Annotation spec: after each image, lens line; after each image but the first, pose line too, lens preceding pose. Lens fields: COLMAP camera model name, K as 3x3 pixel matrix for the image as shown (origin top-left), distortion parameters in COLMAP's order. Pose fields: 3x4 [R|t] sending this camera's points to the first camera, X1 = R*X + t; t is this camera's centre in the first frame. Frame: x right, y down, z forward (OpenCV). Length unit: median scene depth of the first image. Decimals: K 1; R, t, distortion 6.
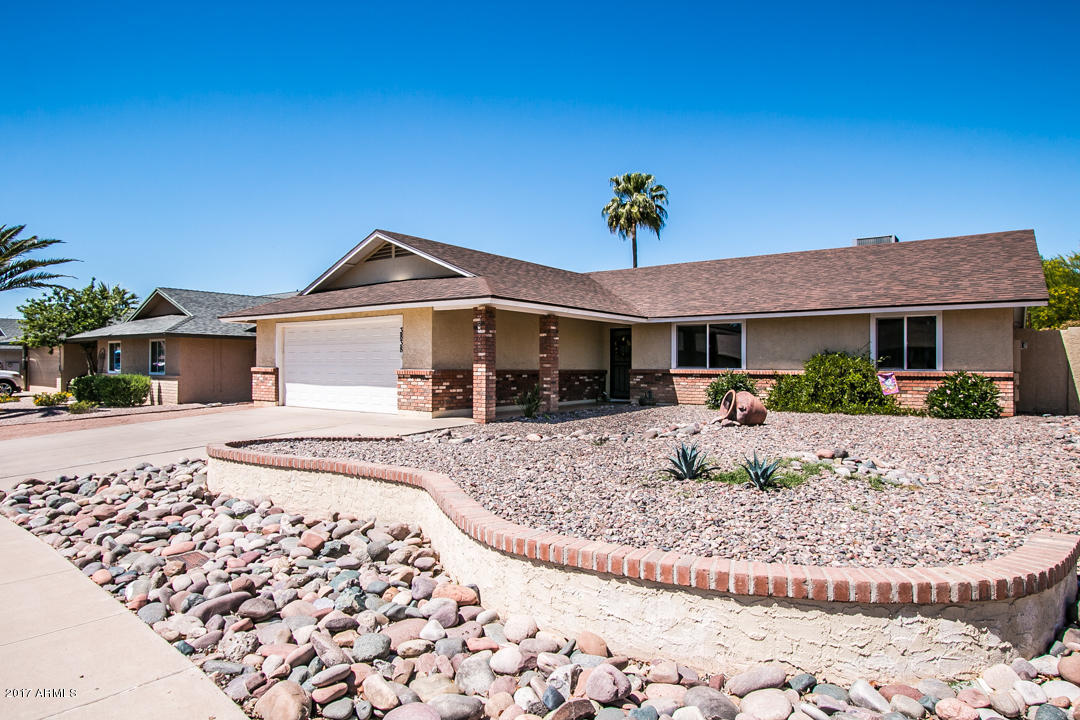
lens RADIAL K [[619.9, 0, 540.0], [0, 619.9, 360.0], [0, 0, 1]] dist [0.000767, 0.000141]
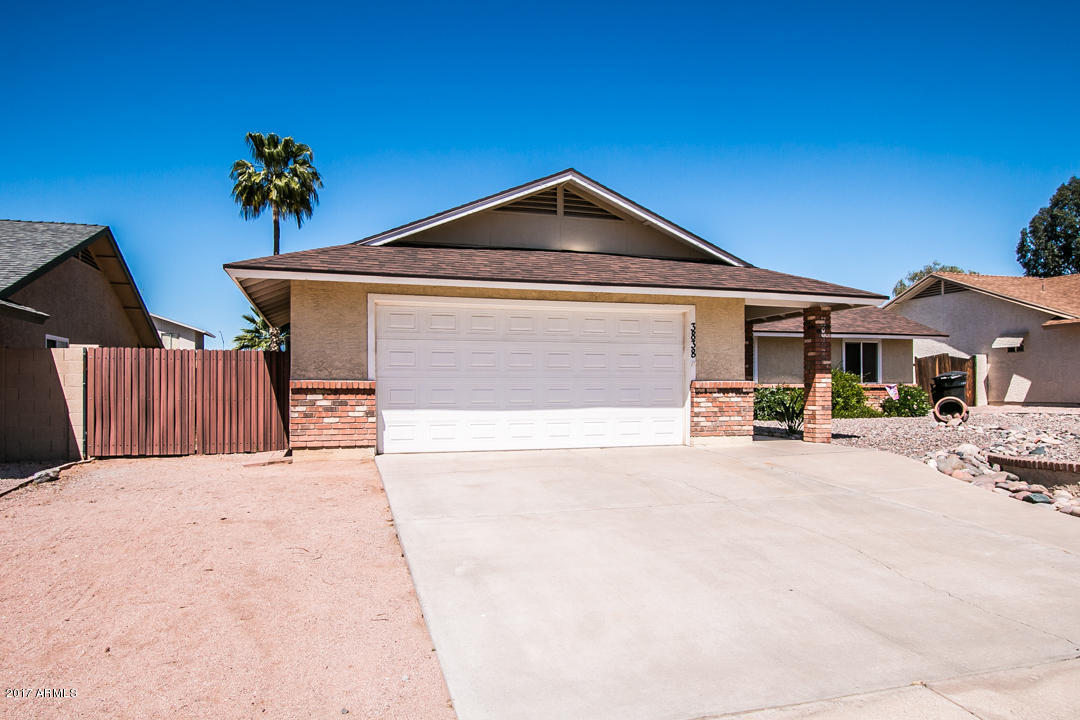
lens RADIAL K [[686.7, 0, 535.7], [0, 686.7, 388.0], [0, 0, 1]] dist [-0.020918, 0.000139]
pose [[0.600845, -0.004426, 0.799353, -0.911716], [-0.000739, 0.999981, 0.006093, 0.017195], [-0.799365, -0.004251, 0.600830, 0.627791]]
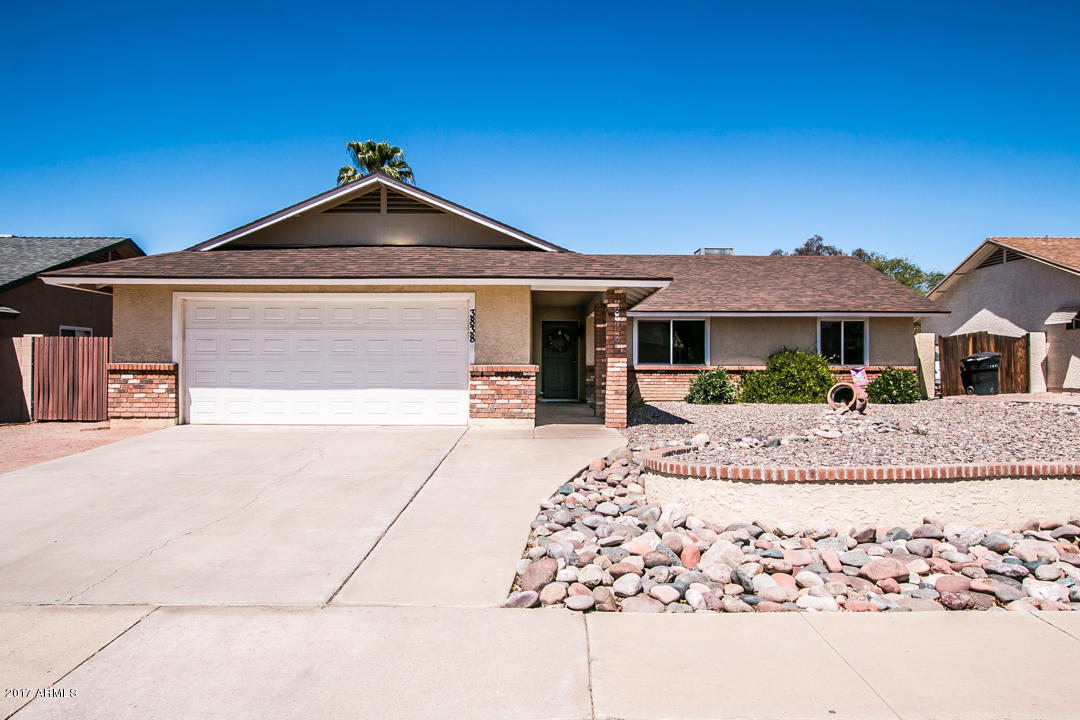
lens RADIAL K [[678.4, 0, 540.0], [0, 678.4, 360.0], [0, 0, 1]] dist [-0.015371, 0.000878]
pose [[0.804716, 0.004305, 0.593644, -0.608862], [-0.004790, 0.999988, -0.000758, 0.008798], [-0.593641, -0.002234, 0.804727, 0.268970]]
